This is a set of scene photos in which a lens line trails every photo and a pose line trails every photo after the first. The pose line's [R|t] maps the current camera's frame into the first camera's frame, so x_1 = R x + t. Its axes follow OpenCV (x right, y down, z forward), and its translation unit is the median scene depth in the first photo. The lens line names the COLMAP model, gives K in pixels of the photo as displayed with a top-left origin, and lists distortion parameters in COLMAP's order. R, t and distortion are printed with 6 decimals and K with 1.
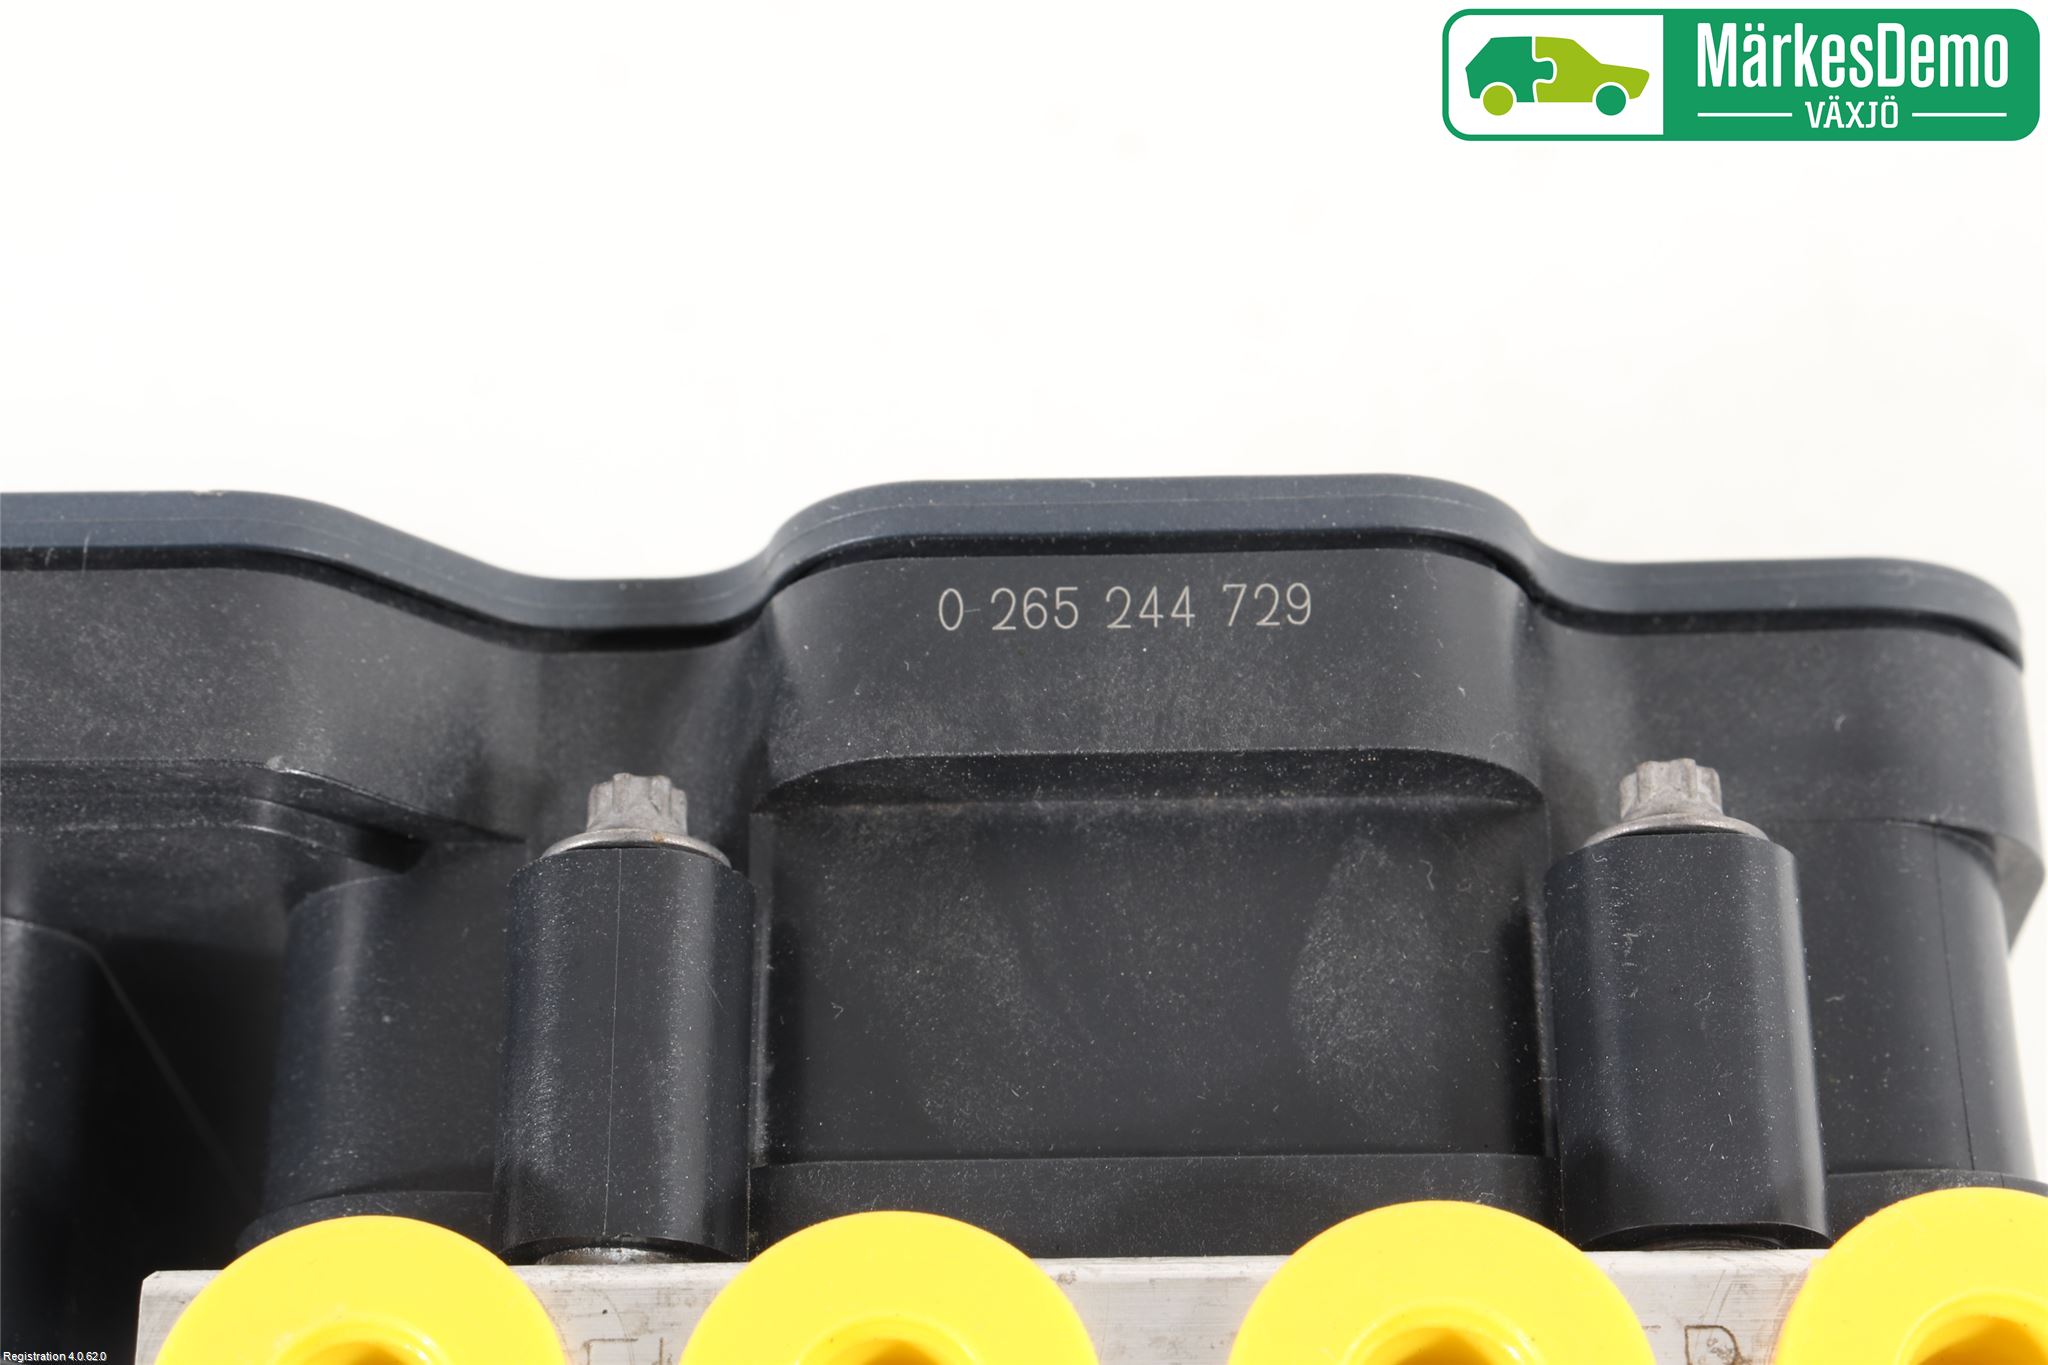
lens RADIAL K [[4511.1, 0, 1024.0], [0, 4511.1, 682.5], [0, 0, 1]] dist [0.013883, 0.297276]
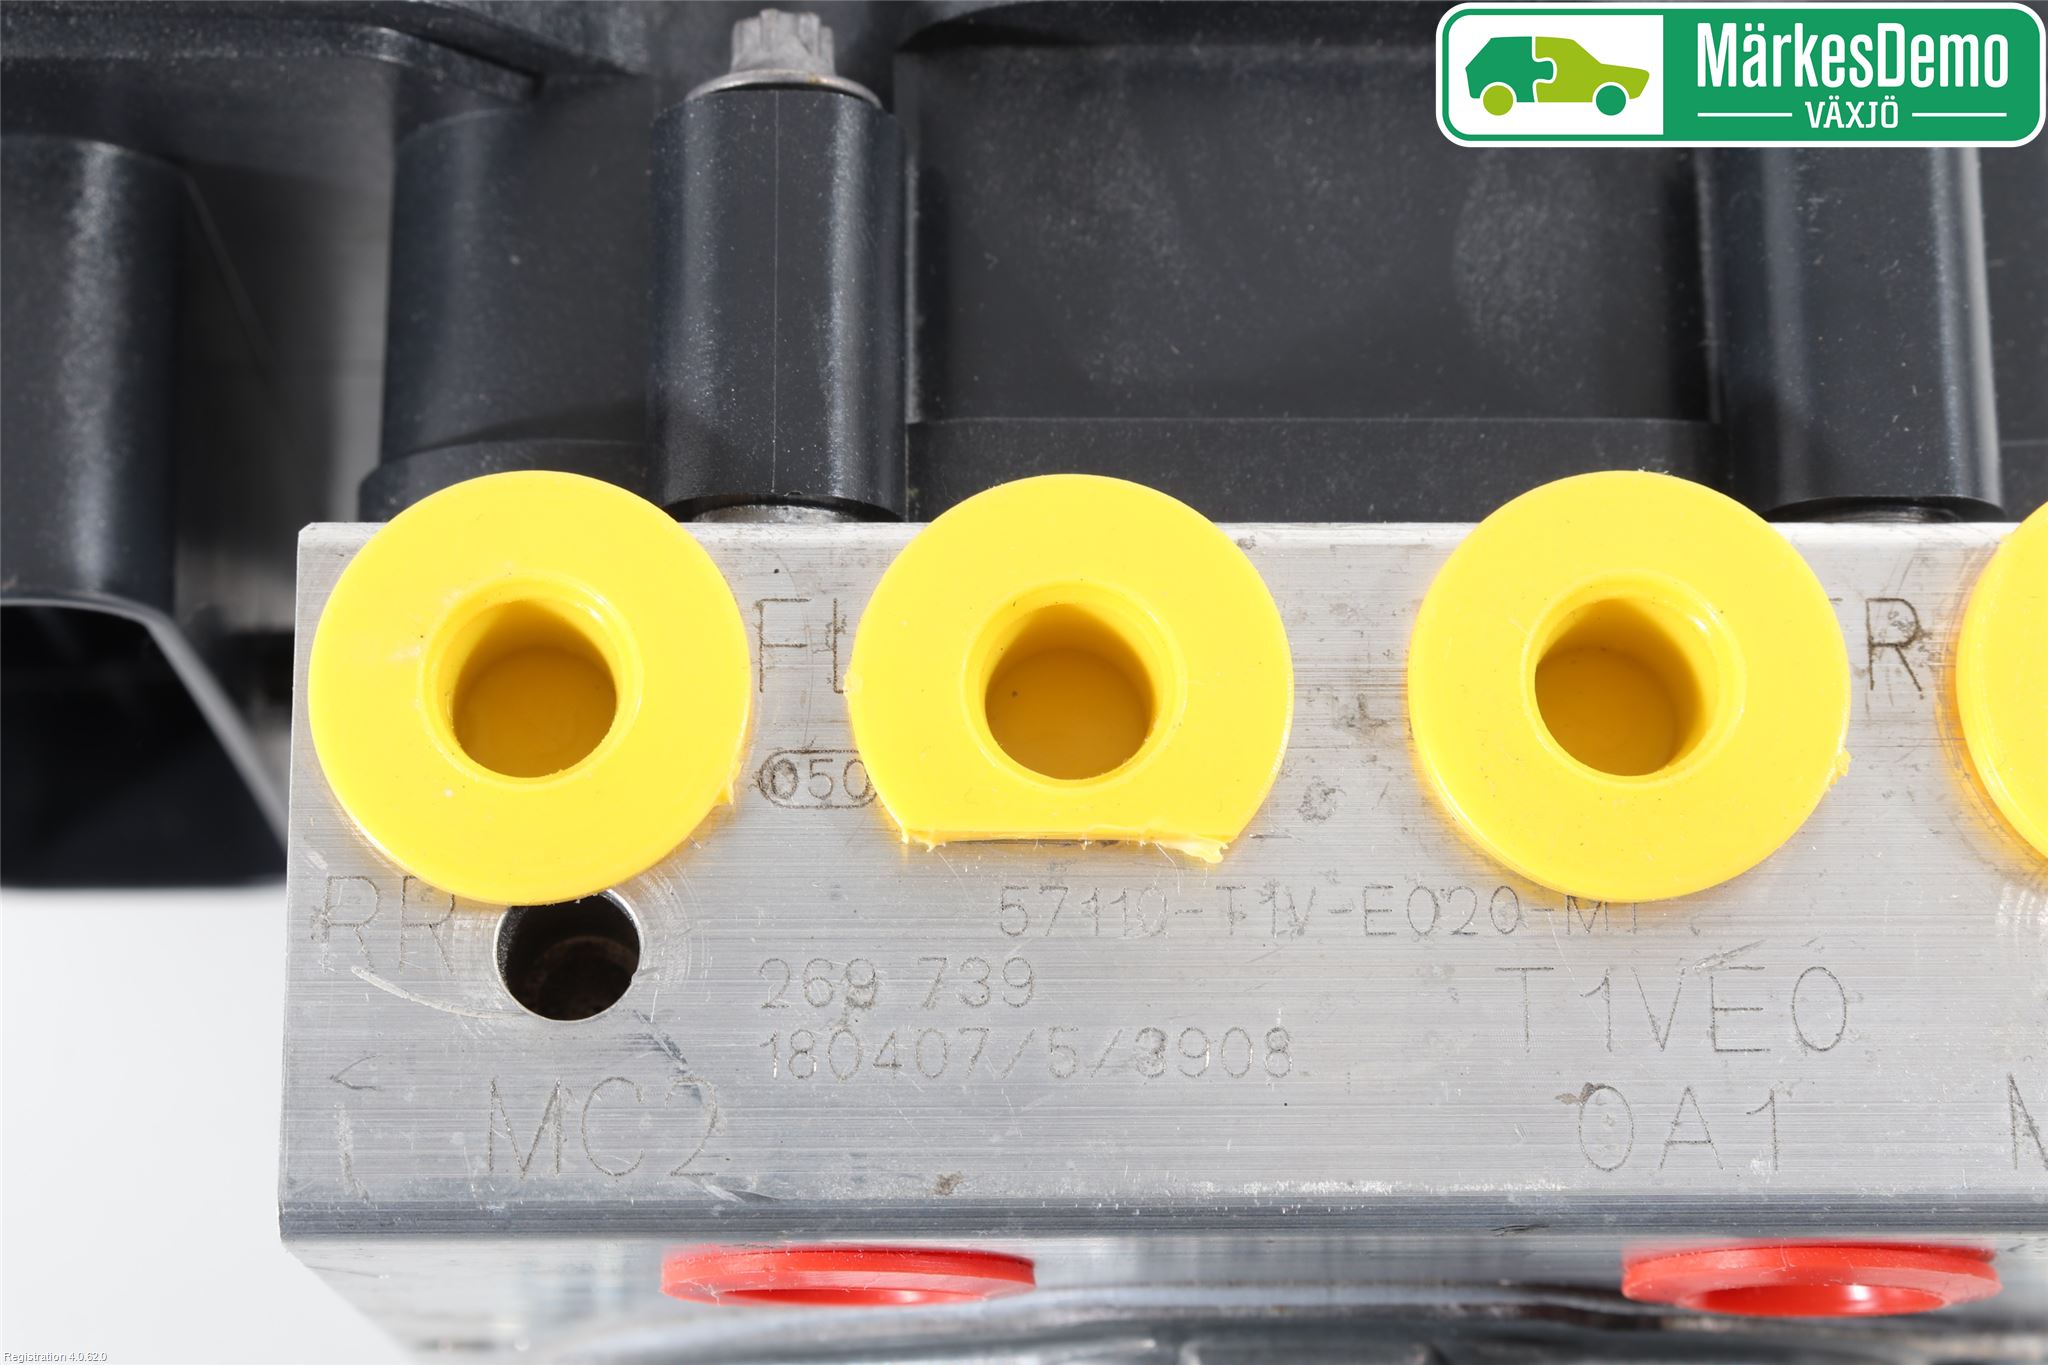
lens RADIAL K [[4511.1, 0, 1024.0], [0, 4511.1, 682.5], [0, 0, 1]] dist [0.013883, 0.297276]
pose [[0.997958, 0.010681, 0.062971, -0.095324], [-0.022091, 0.982790, 0.183401, -0.016619], [-0.059928, -0.184417, 0.981019, 0.030283]]
